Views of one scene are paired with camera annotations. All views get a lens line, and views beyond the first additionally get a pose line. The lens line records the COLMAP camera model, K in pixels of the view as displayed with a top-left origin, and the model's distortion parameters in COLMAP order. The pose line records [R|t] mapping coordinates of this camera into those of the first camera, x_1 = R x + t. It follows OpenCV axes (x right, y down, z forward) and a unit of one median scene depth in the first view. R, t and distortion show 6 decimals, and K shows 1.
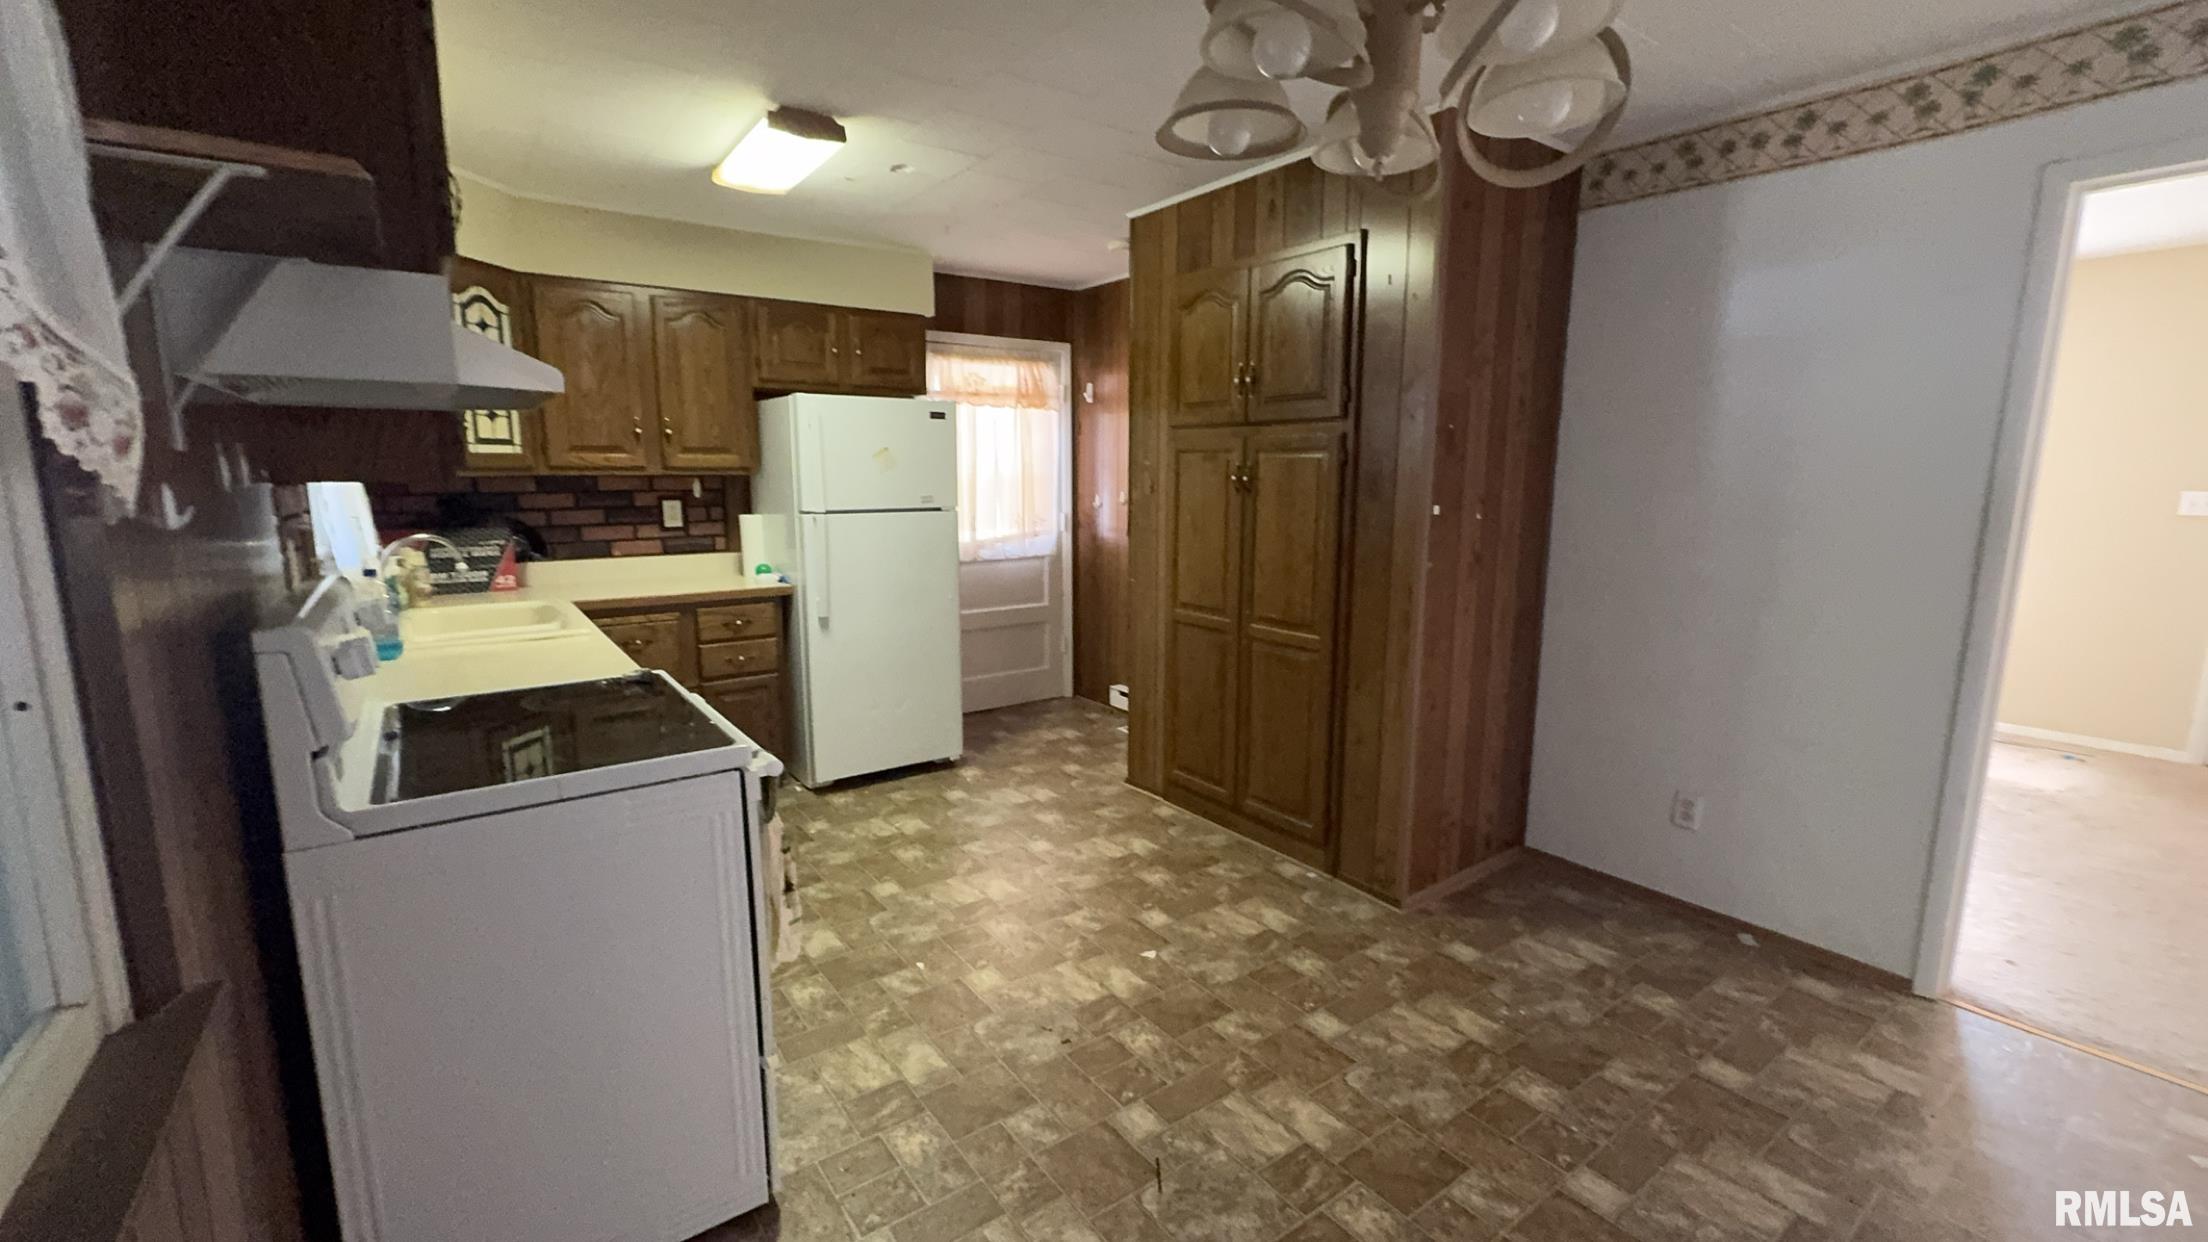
lens RADIAL K [[913.2, 0, 1104.4], [0, 913.2, 621.8], [0, 0, 1]] dist [0.001415, -0.000002]
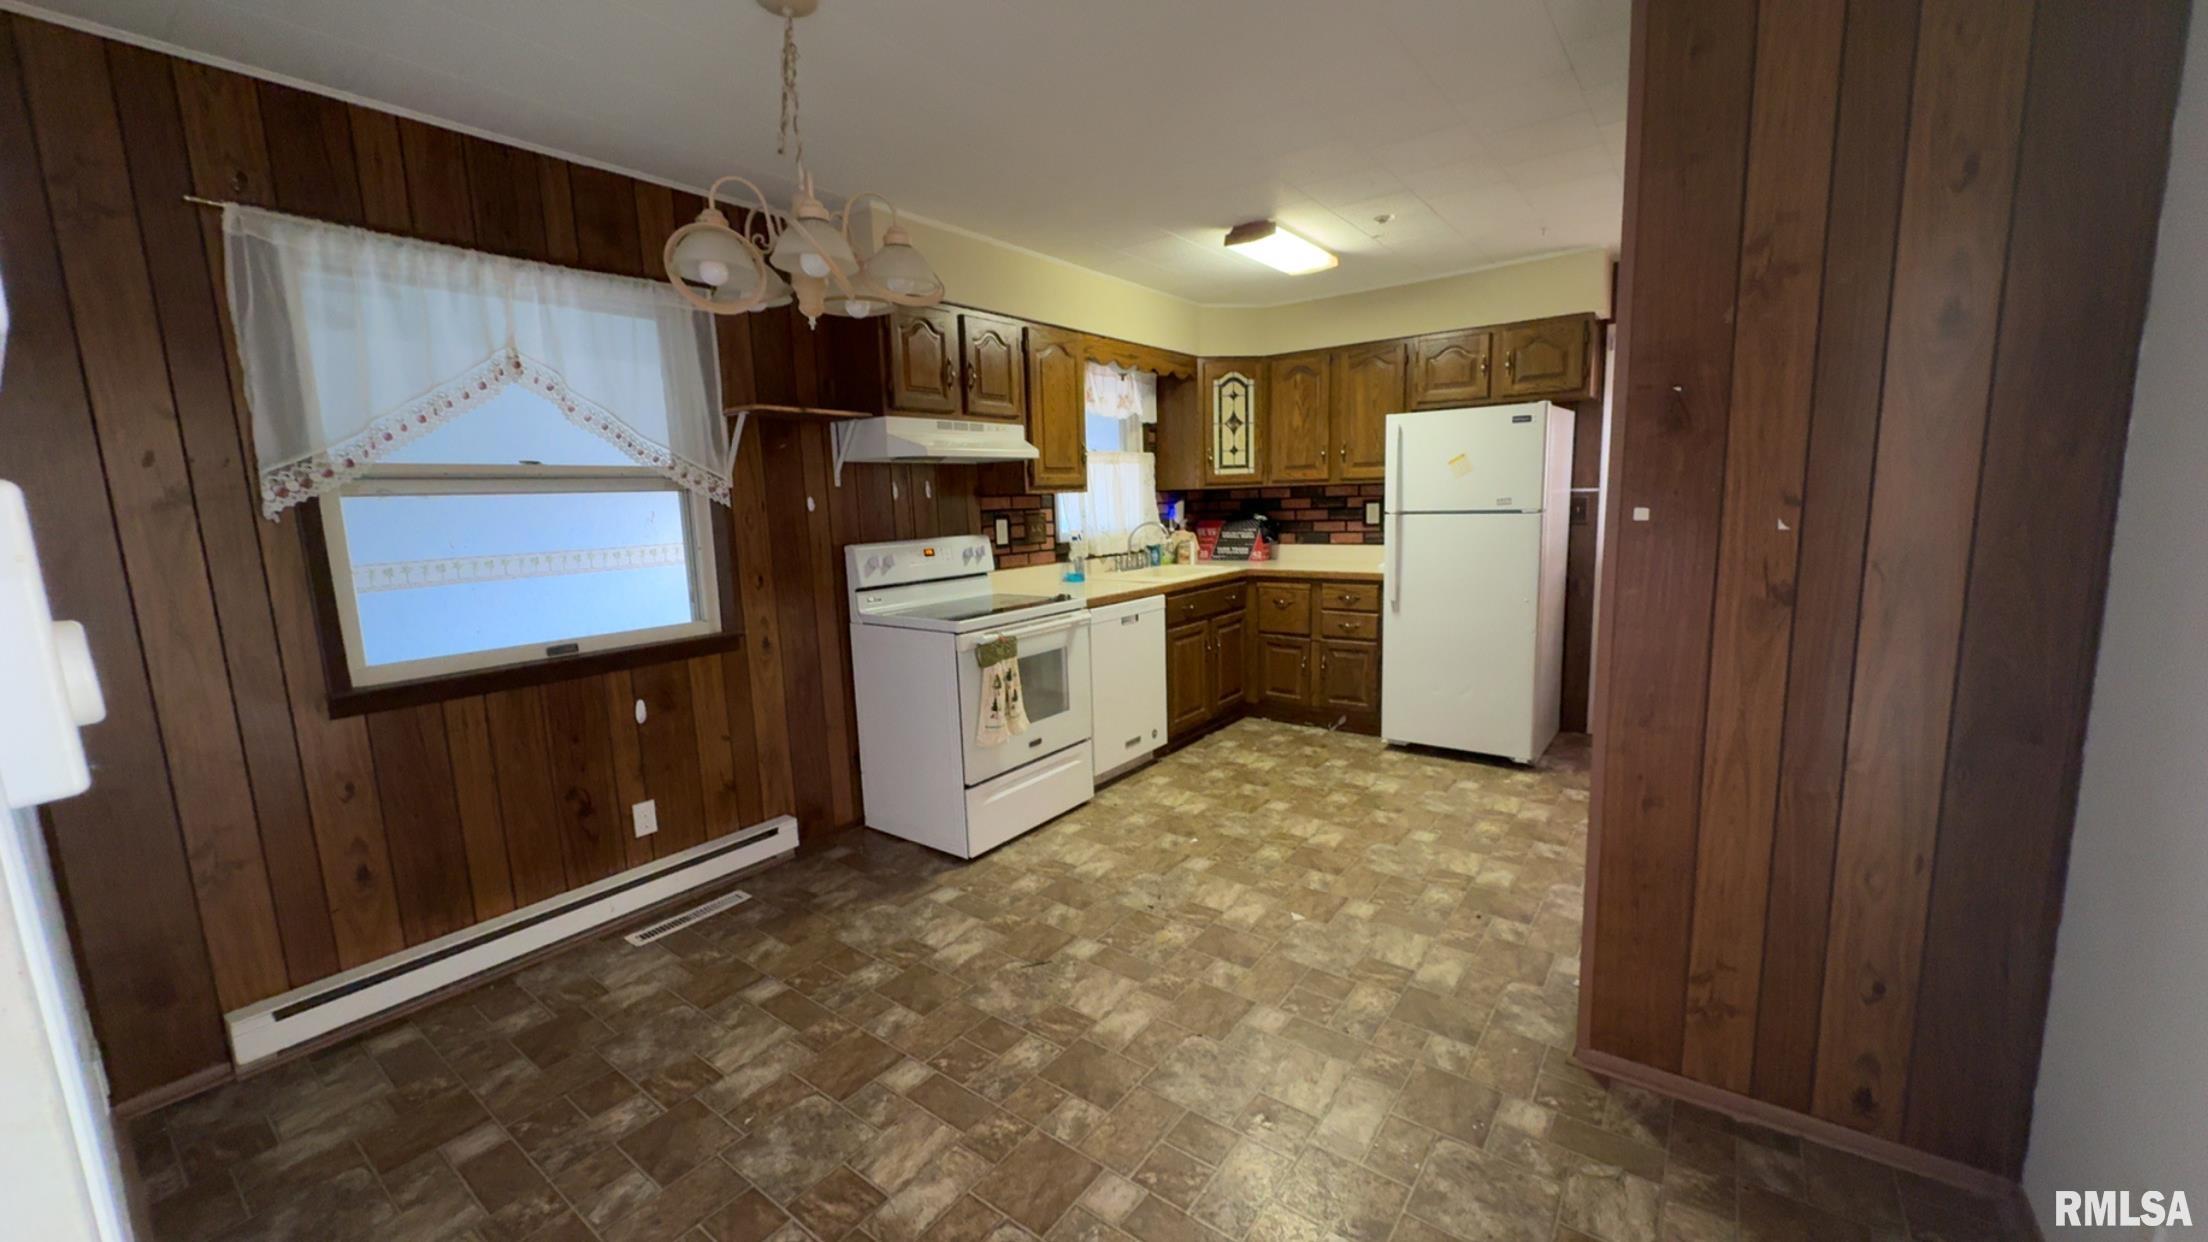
lens RADIAL K [[834.9, 0, 1108.0], [0, 834.9, 620.7], [0, 0, 1]] dist [-0.000954, 0.000020]
pose [[0.300647, 0.131021, -0.944693, 0.611662], [-0.125986, 0.987295, 0.096835, -0.037762], [0.945378, 0.089904, 0.313334, 0.307024]]
